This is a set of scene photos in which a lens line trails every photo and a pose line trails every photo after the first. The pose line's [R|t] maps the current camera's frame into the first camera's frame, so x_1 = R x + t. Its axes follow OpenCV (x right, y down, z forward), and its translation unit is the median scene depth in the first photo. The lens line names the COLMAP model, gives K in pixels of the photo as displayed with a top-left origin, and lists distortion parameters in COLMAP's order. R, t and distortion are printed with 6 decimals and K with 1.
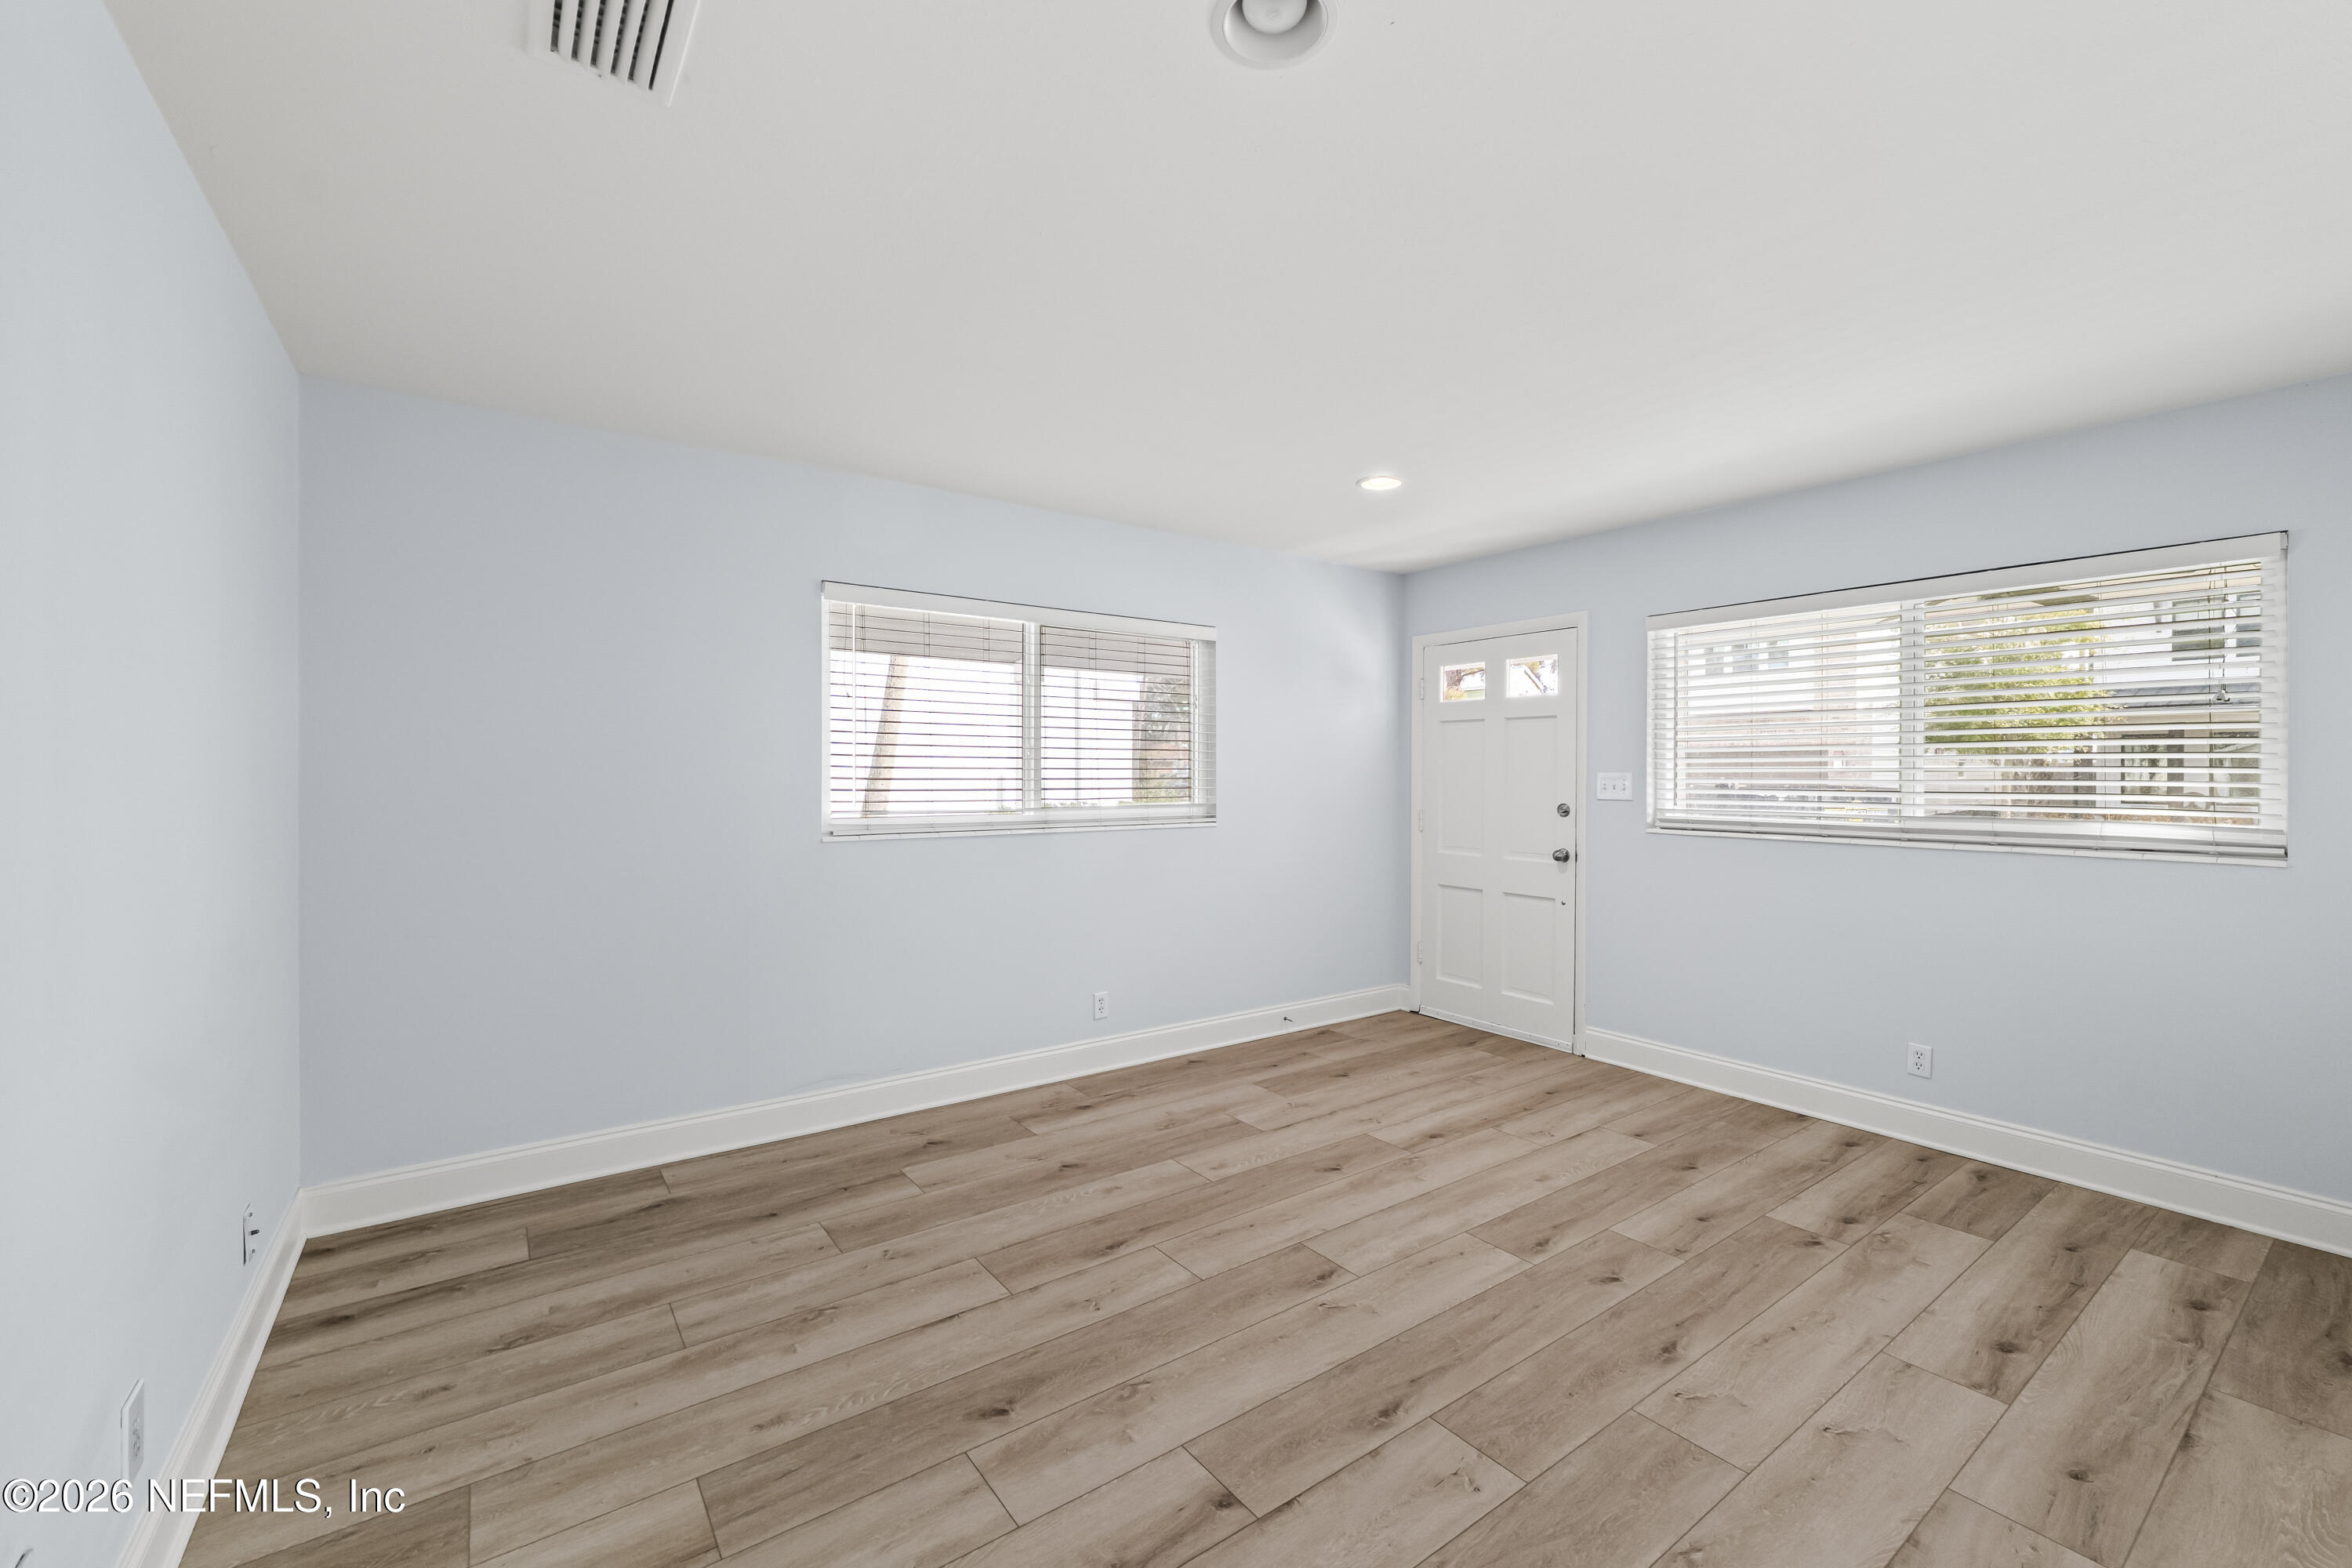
lens RADIAL K [[971.2, 0, 1167.0], [0, 971.2, 778.4], [0, 0, 1]] dist [-0.000754, 0.000243]
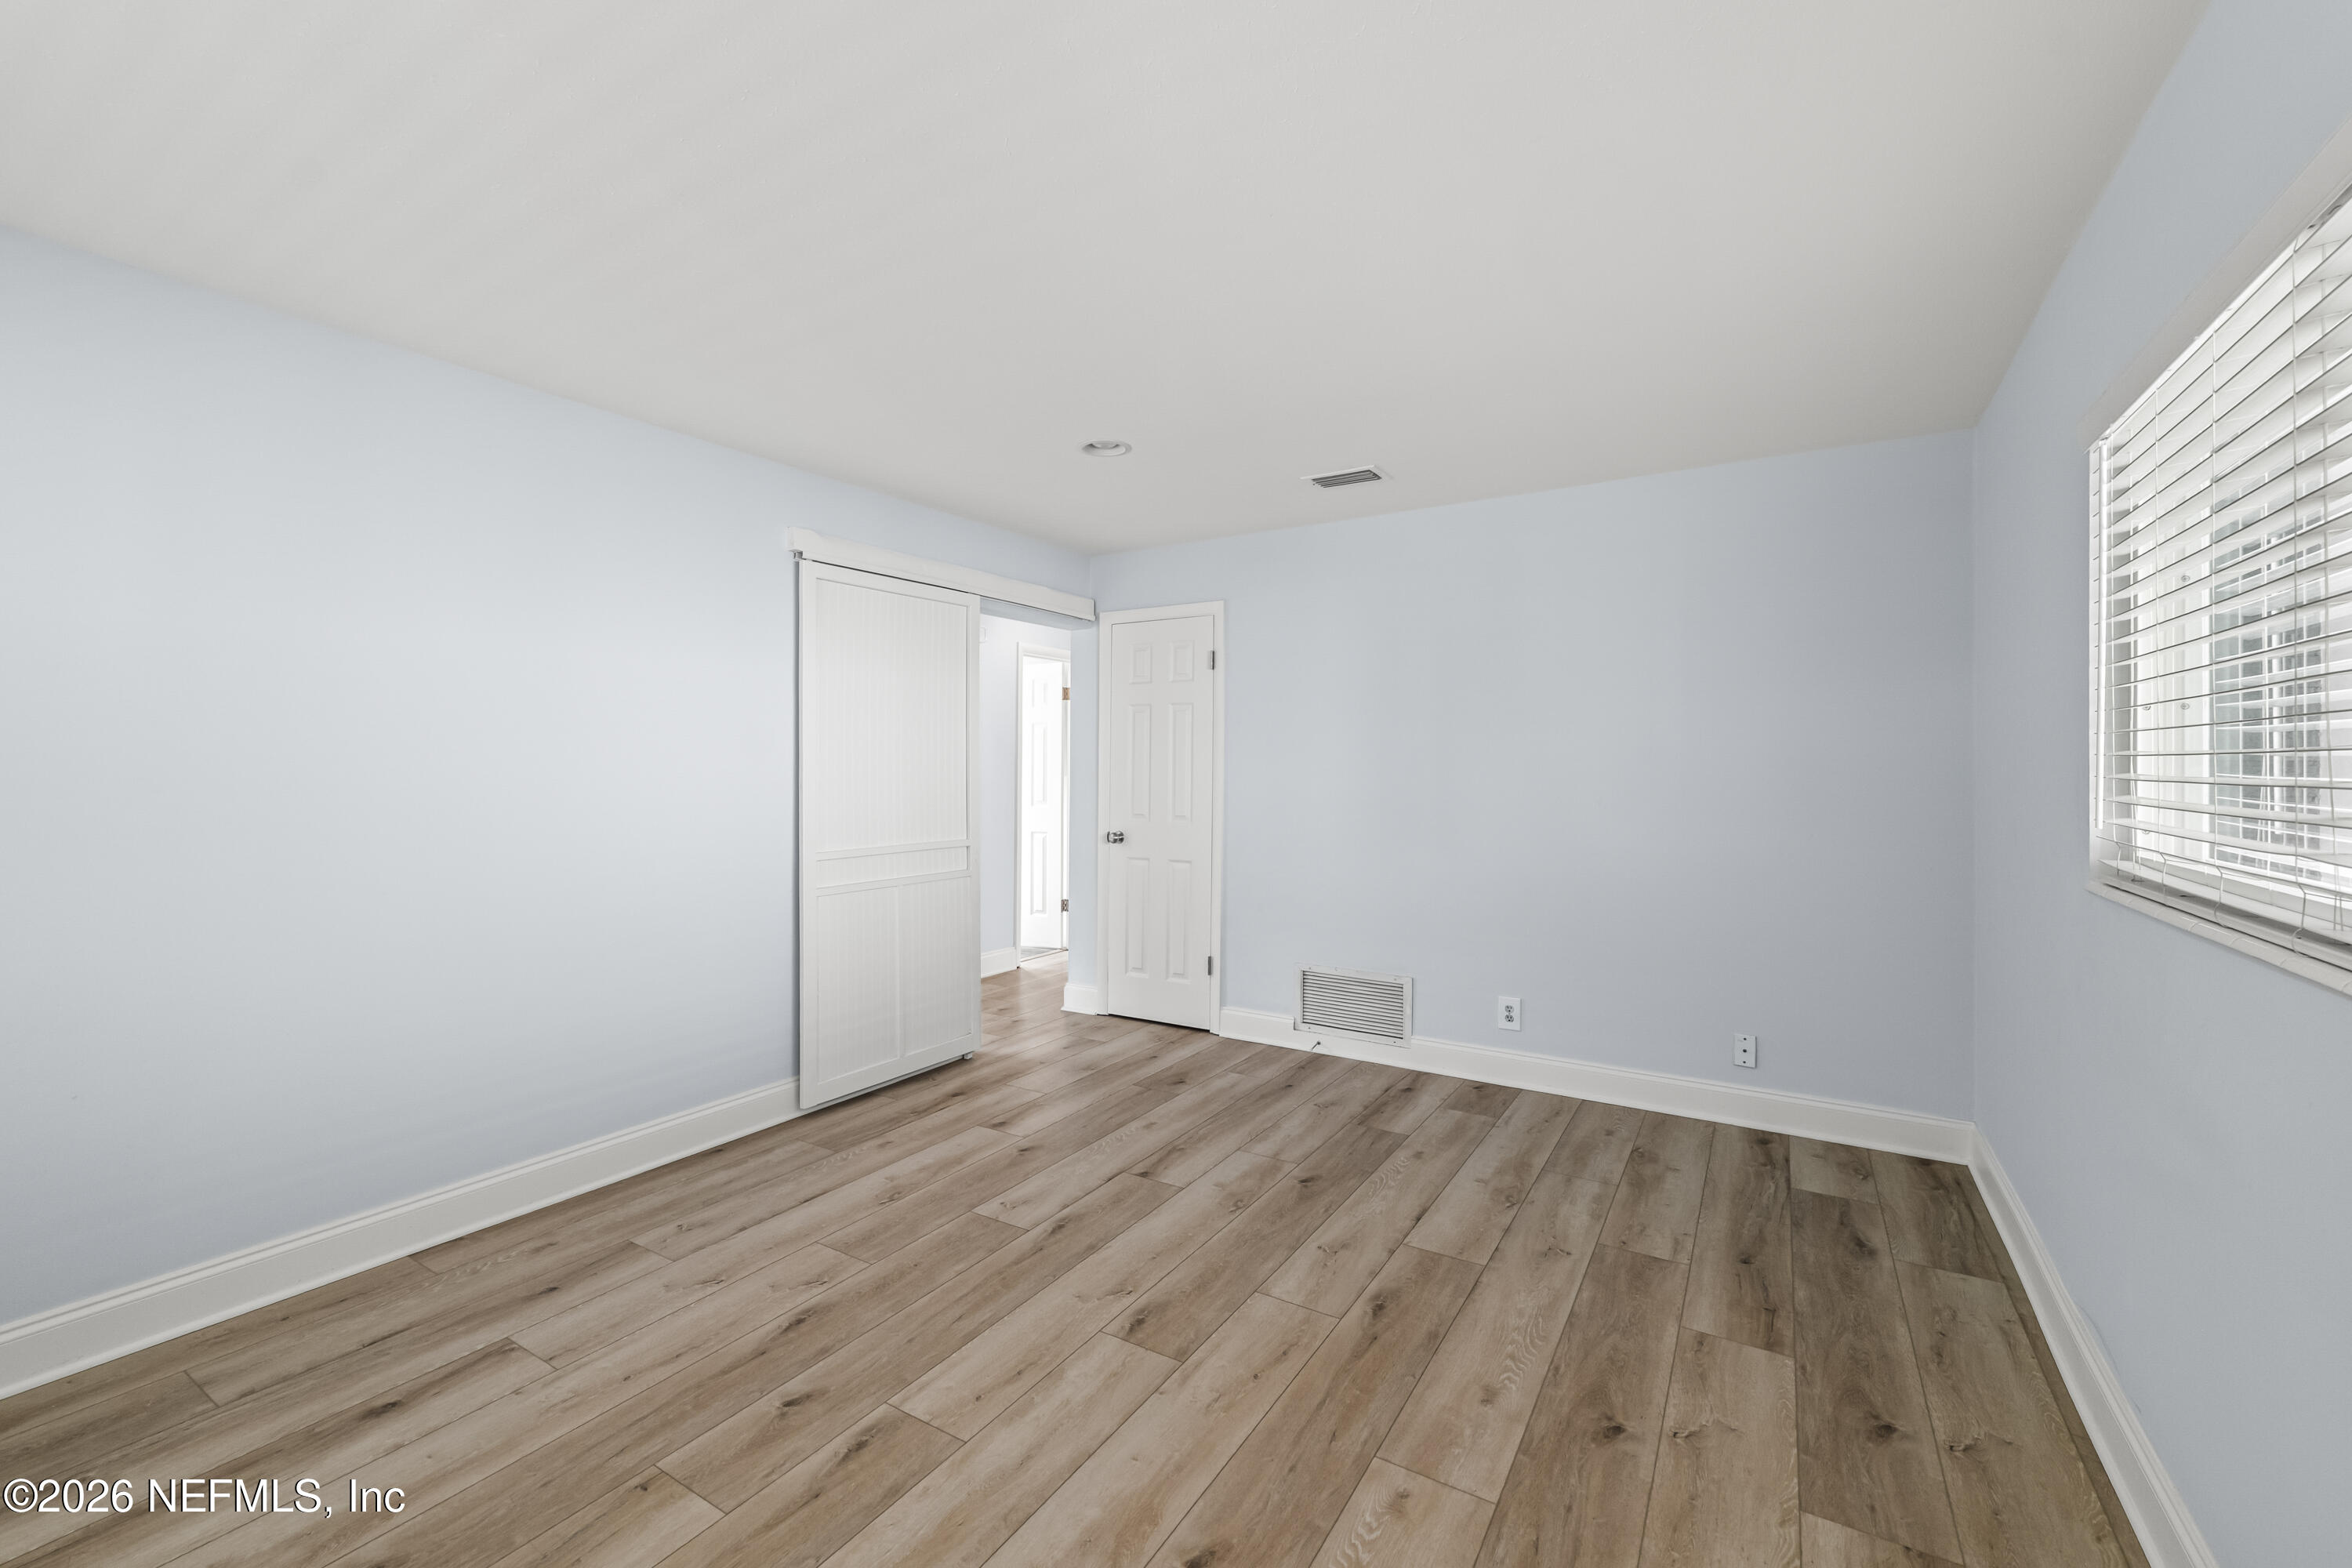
lens RADIAL K [[971.2, 0, 1167.0], [0, 971.2, 778.4], [0, 0, 1]] dist [-0.000754, 0.000243]
pose [[-0.929398, 0.000442, -0.369080, 0.493061], [-0.006459, 0.999827, 0.017463, -0.005654], [0.369024, 0.018614, -0.929234, 1.933624]]
